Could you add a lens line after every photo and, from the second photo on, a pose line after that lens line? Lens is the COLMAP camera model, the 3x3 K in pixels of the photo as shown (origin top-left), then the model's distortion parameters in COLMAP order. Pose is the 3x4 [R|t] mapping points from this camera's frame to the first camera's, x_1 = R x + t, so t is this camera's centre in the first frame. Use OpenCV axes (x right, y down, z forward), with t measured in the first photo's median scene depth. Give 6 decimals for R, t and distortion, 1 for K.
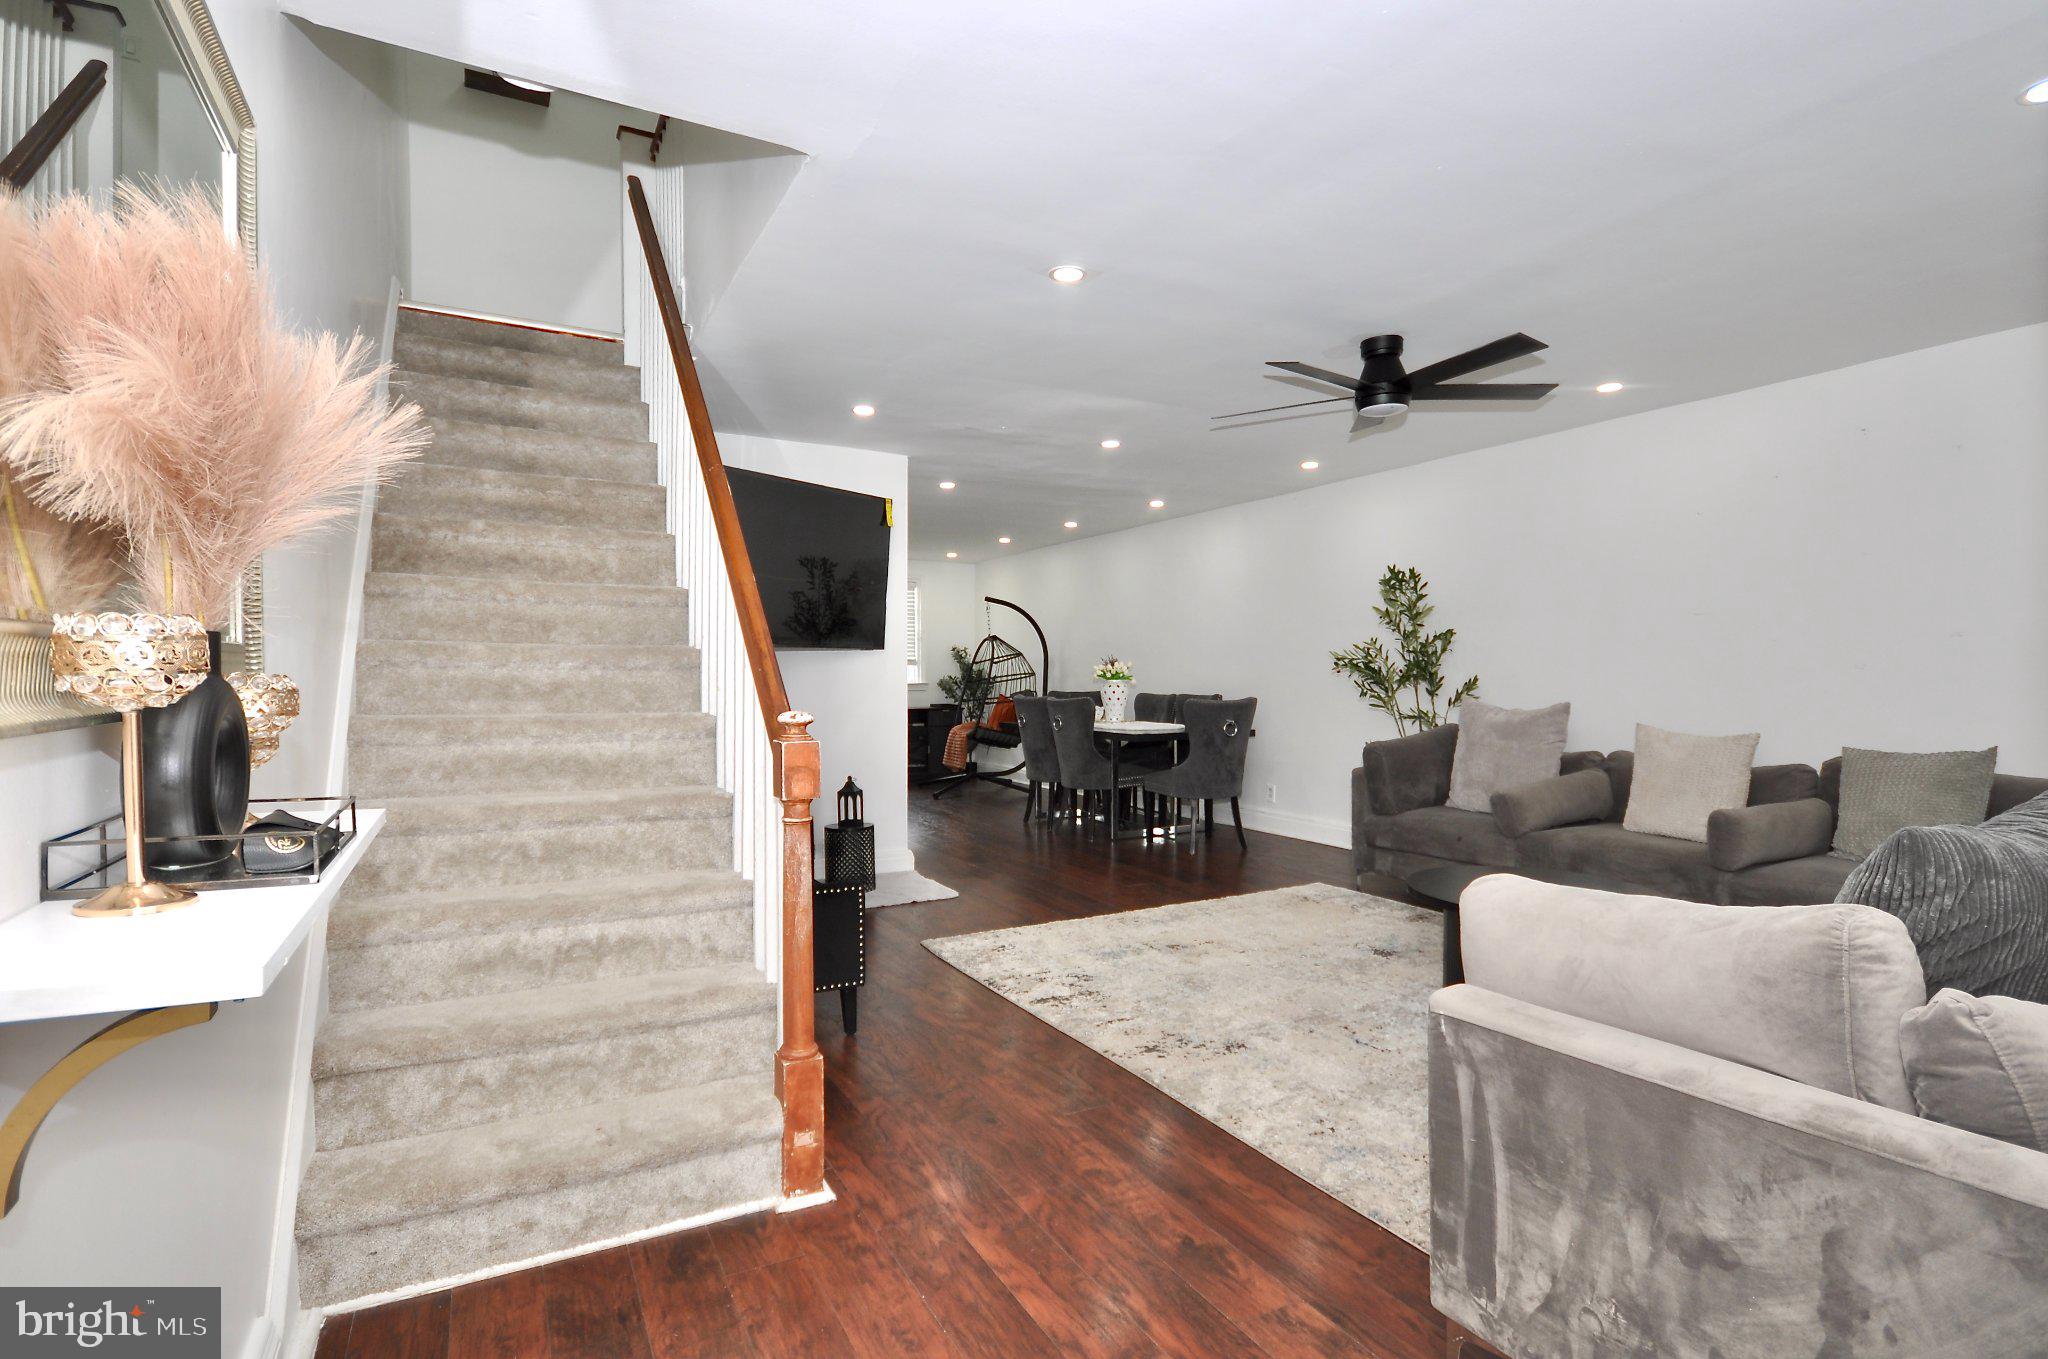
lens RADIAL K [[1004.6, 0, 1034.3], [0, 1004.6, 665.1], [0, 0, 1]] dist [0.023032, -0.023799]
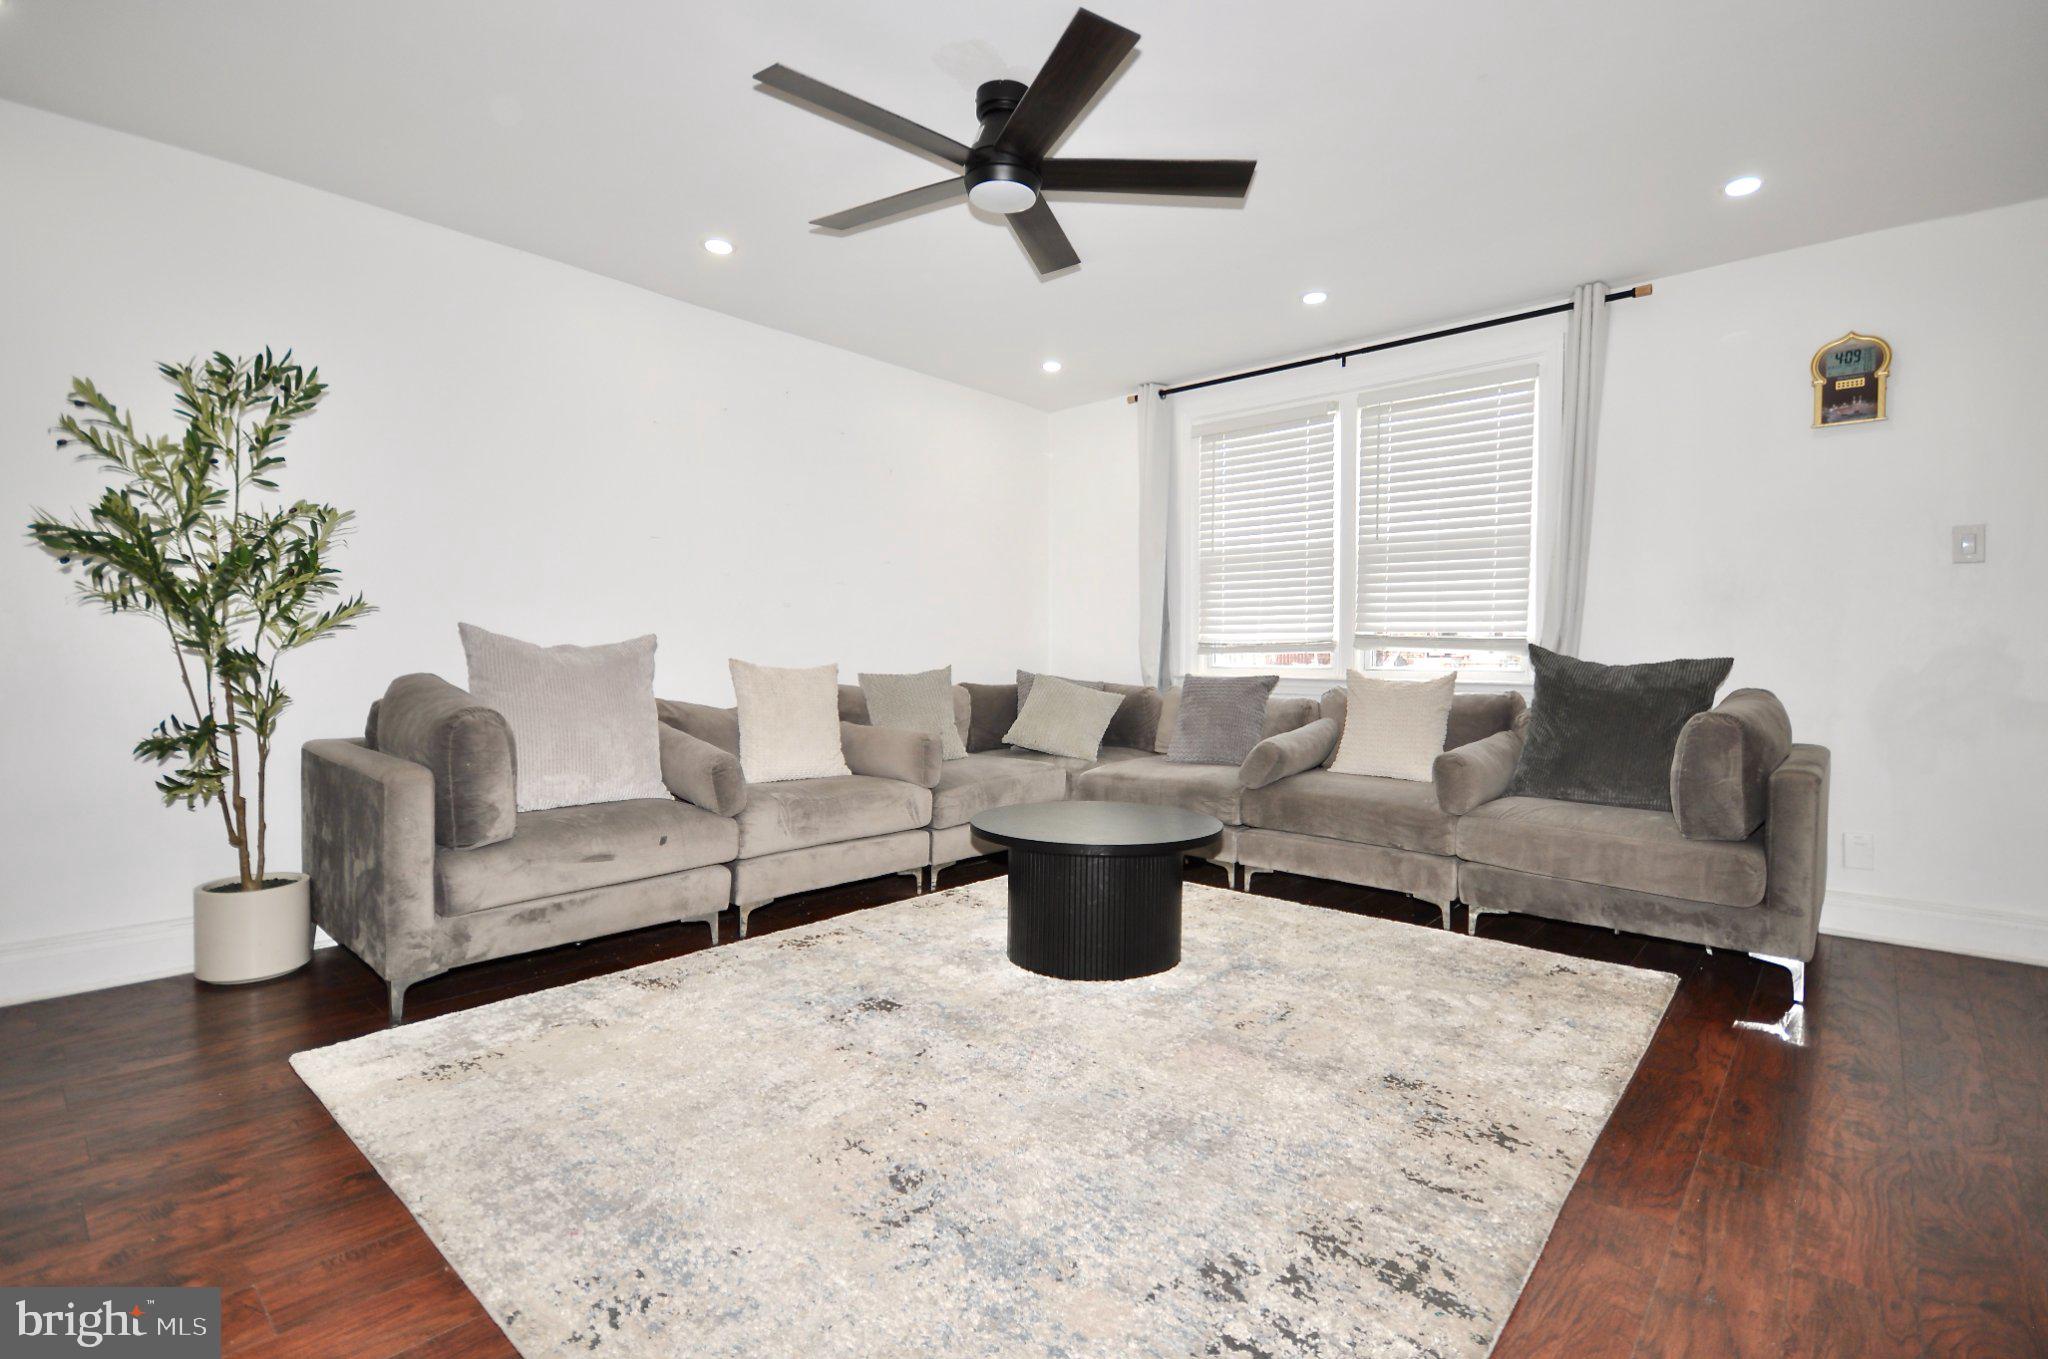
lens RADIAL K [[924.9, 0, 1030.8], [0, 924.9, 670.3], [0, 0, 1]] dist [-0.000337, -0.000526]
pose [[-0.342280, -0.014337, 0.939489, -0.271807], [-0.021881, 0.999734, 0.007284, 0.063771], [-0.939343, -0.018064, -0.342503, 1.199895]]
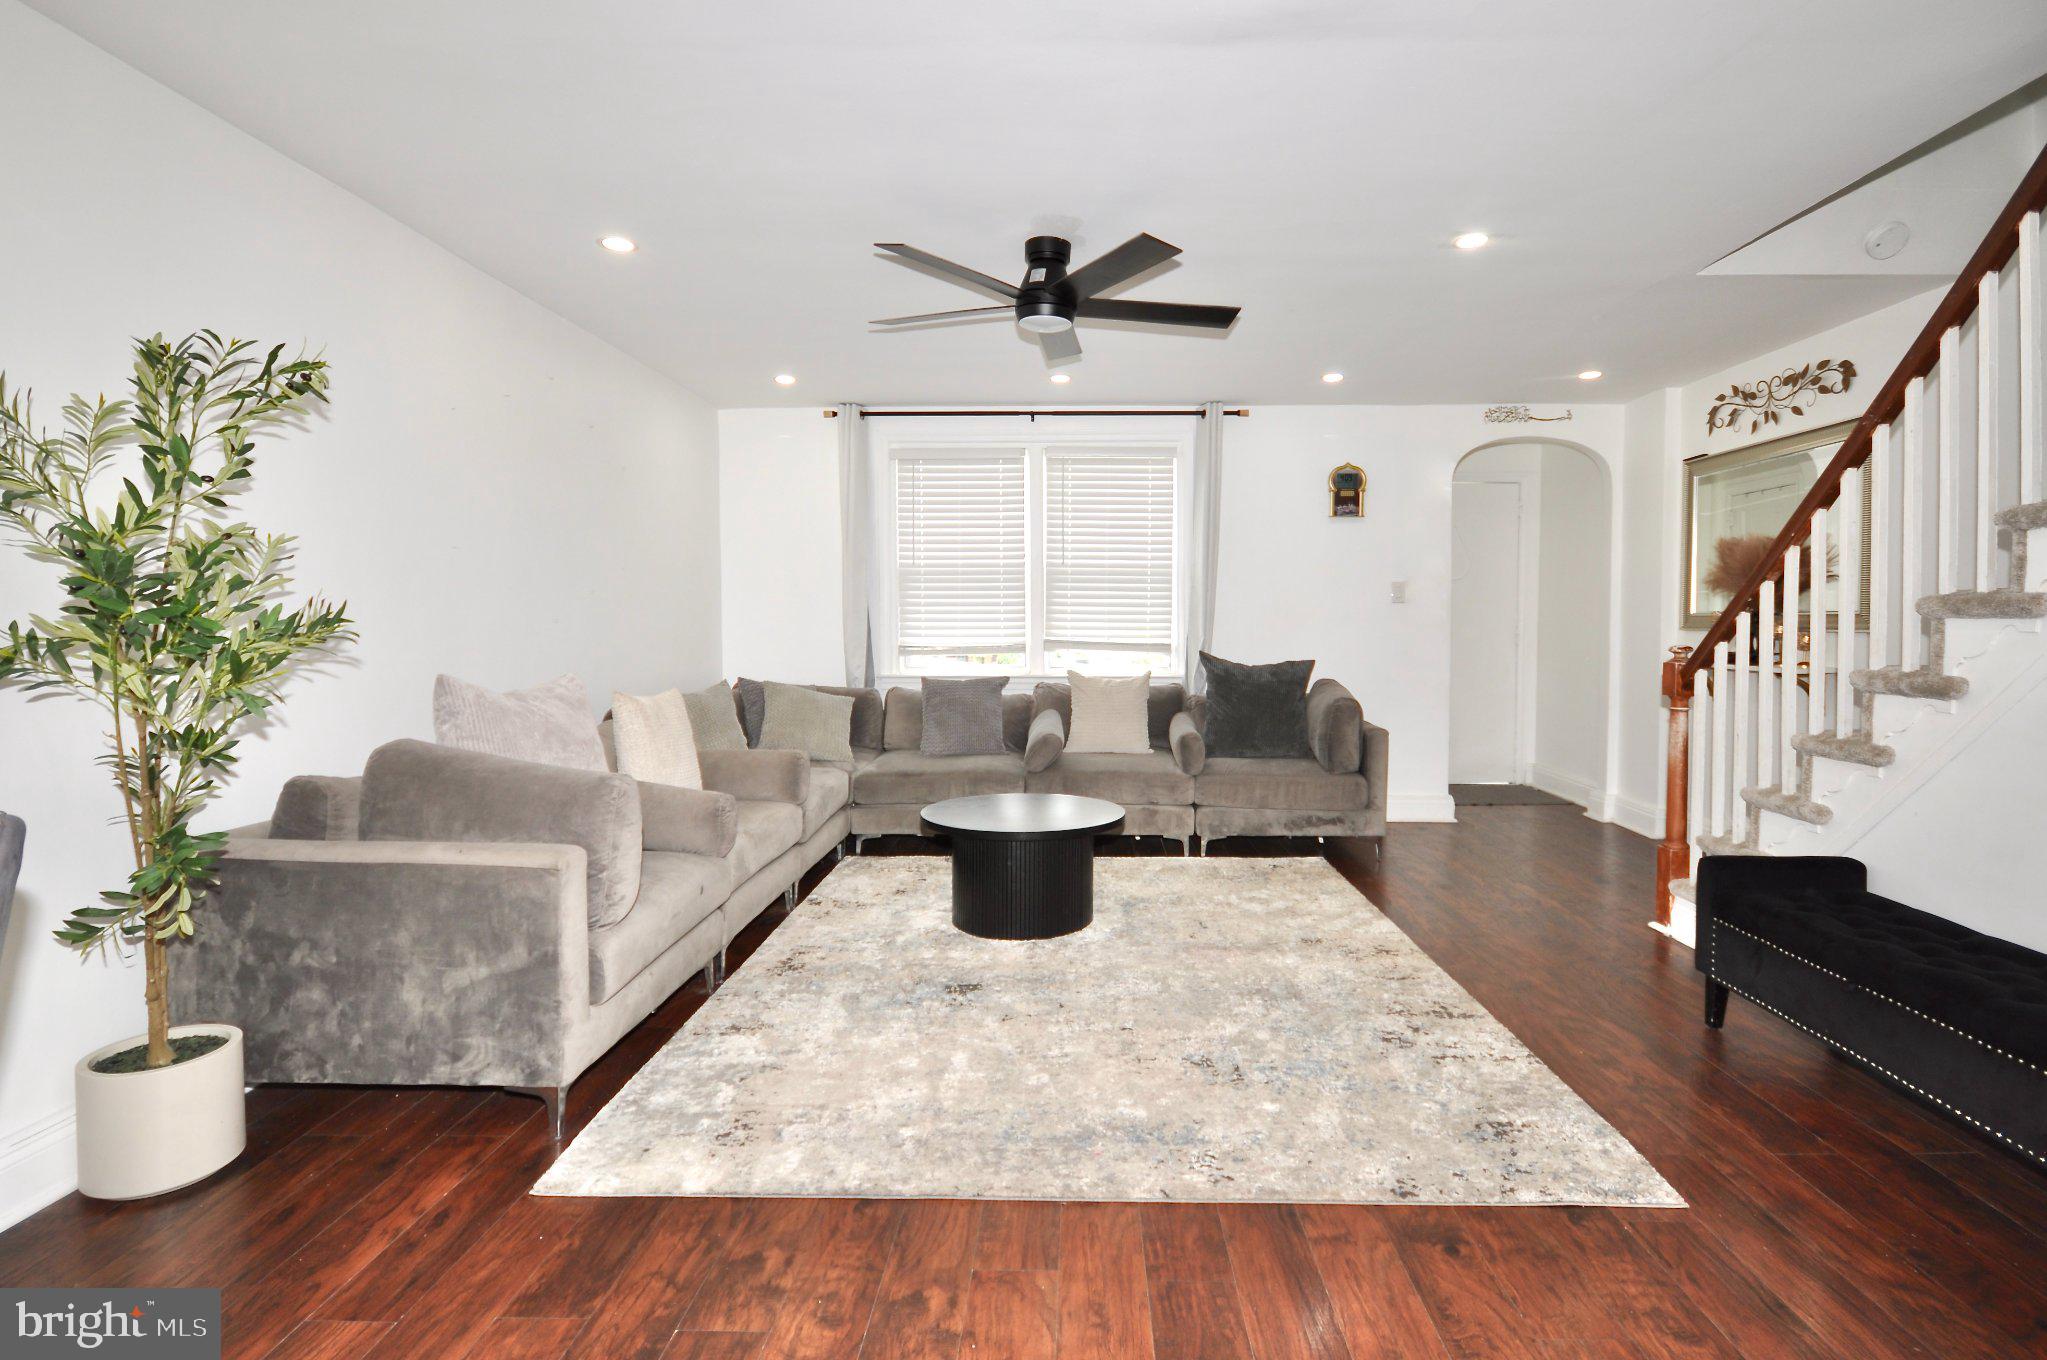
lens RADIAL K [[974.9, 0, 1048.0], [0, 974.9, 643.9], [0, 0, 1]] dist [-0.000403, -0.000095]
pose [[-0.860909, -0.007660, 0.508702, -0.096056], [-0.004148, 0.999959, 0.008038, 0.012130], [-0.508743, 0.004810, -0.860905, 1.742480]]
